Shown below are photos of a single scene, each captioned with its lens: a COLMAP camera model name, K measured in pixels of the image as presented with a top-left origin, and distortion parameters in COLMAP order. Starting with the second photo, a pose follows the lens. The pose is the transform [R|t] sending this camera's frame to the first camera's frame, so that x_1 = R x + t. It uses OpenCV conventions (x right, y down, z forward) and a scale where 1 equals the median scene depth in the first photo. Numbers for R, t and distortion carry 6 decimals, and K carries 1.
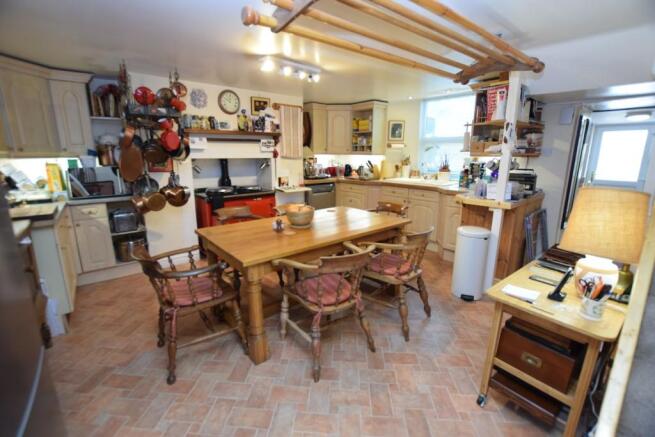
lens RADIAL K [[287.6, 0, 324.9], [0, 287.6, 215.7], [0, 0, 1]] dist [-0.026157, 0.000165]
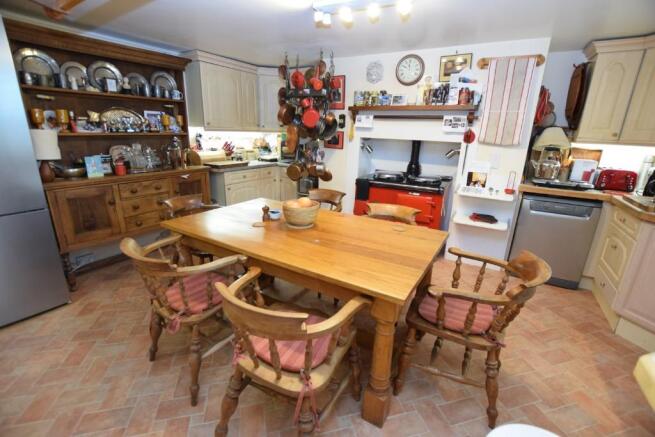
lens RADIAL K [[287.6, 0, 324.9], [0, 287.6, 215.7], [0, 0, 1]] dist [-0.026157, 0.000165]
pose [[0.330266, 0.279088, -0.901684, 0.394956], [-0.227979, 0.950590, 0.210722, -0.106370], [0.915942, 0.135971, 0.377574, 0.475753]]
